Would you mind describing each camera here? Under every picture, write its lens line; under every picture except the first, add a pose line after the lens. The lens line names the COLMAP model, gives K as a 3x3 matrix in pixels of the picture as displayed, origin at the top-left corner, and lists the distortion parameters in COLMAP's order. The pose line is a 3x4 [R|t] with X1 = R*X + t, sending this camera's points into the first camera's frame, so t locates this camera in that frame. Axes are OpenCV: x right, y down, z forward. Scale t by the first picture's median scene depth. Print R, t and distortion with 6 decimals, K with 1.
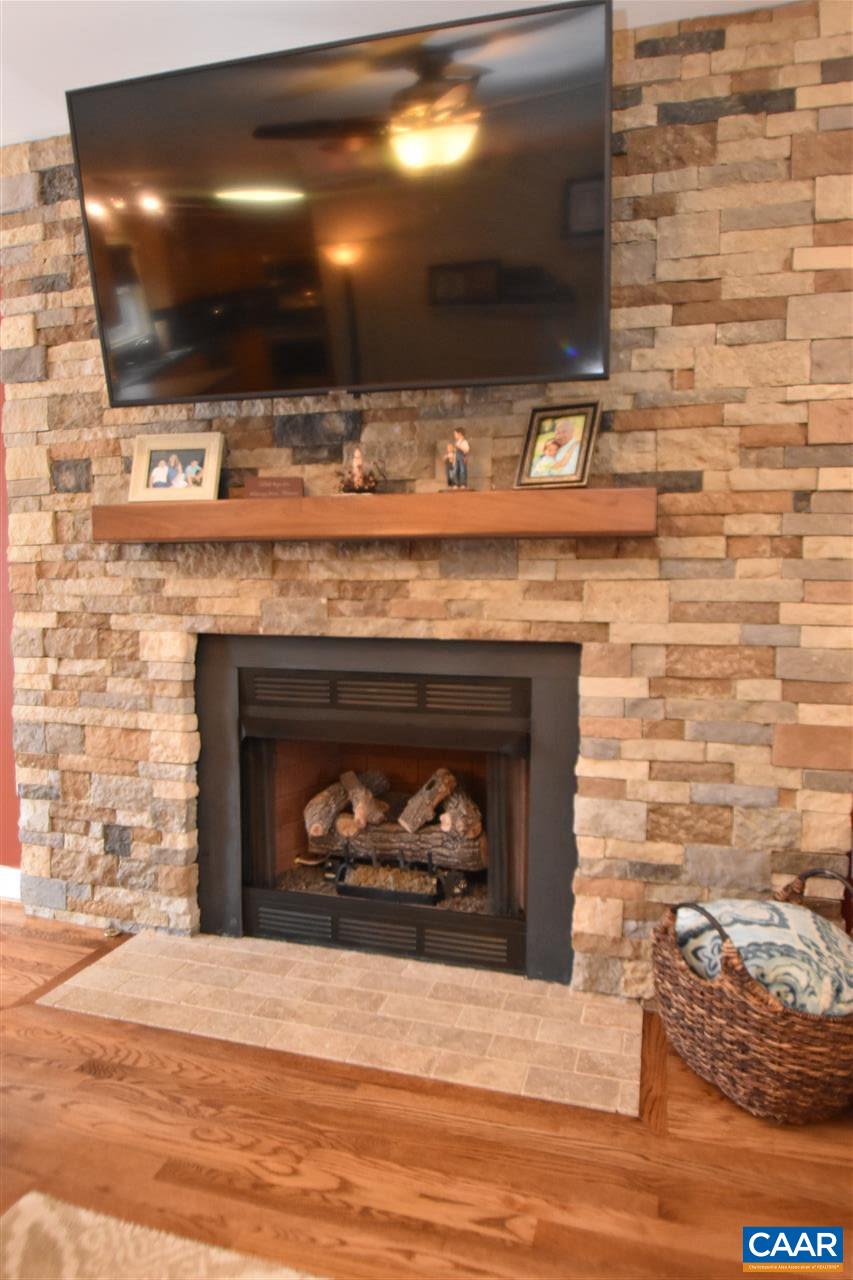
lens RADIAL K [[801.4, 0, 426.5], [0, 801.4, 640.0], [0, 0, 1]] dist [-0.025500, -0.012180]
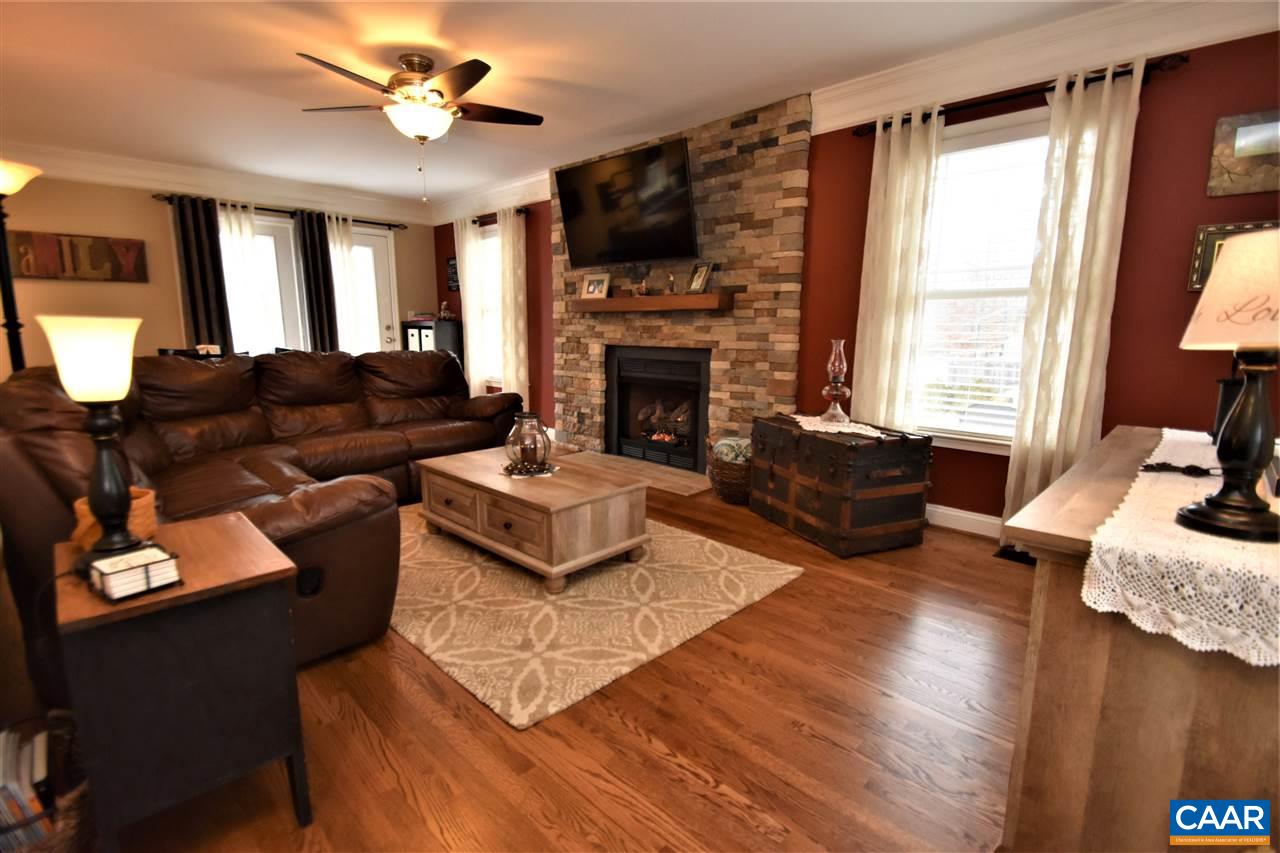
lens RADIAL K [[603.6, 0, 630.8], [0, 603.6, 428.4], [0, 0, 1]] dist [0.000687, 0.000013]
pose [[0.876477, 0.080814, -0.474612, 0.921919], [-0.037537, 0.994281, 0.099980, 0.076635], [0.479977, -0.069814, 0.874498, -0.933714]]
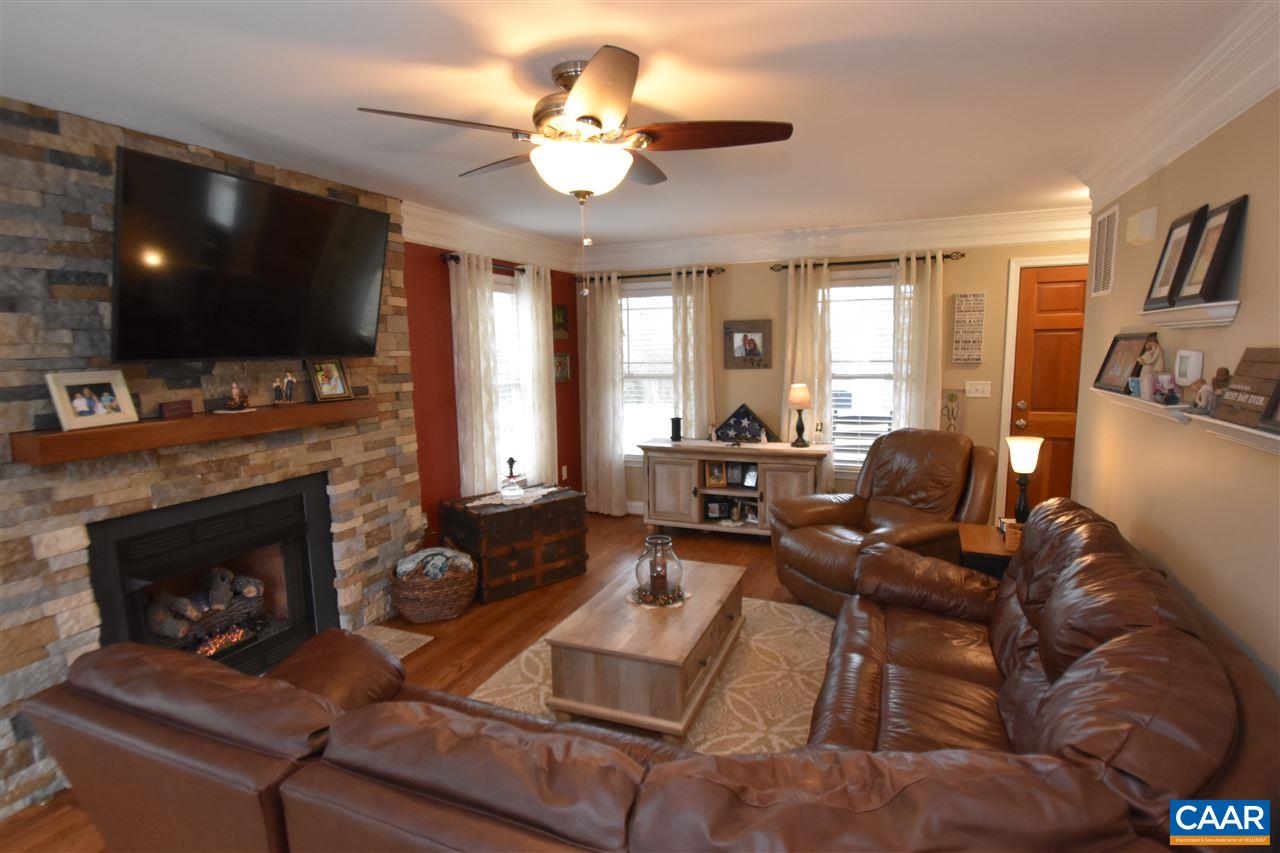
lens RADIAL K [[660.8, 0, 634.9], [0, 660.8, 432.4], [0, 0, 1]] dist [-0.002878, -0.000955]
pose [[0.120666, -0.136614, 0.983248, -1.330153], [0.095066, 0.987523, 0.125541, -0.222718], [-0.988131, 0.078325, 0.132147, -0.008851]]
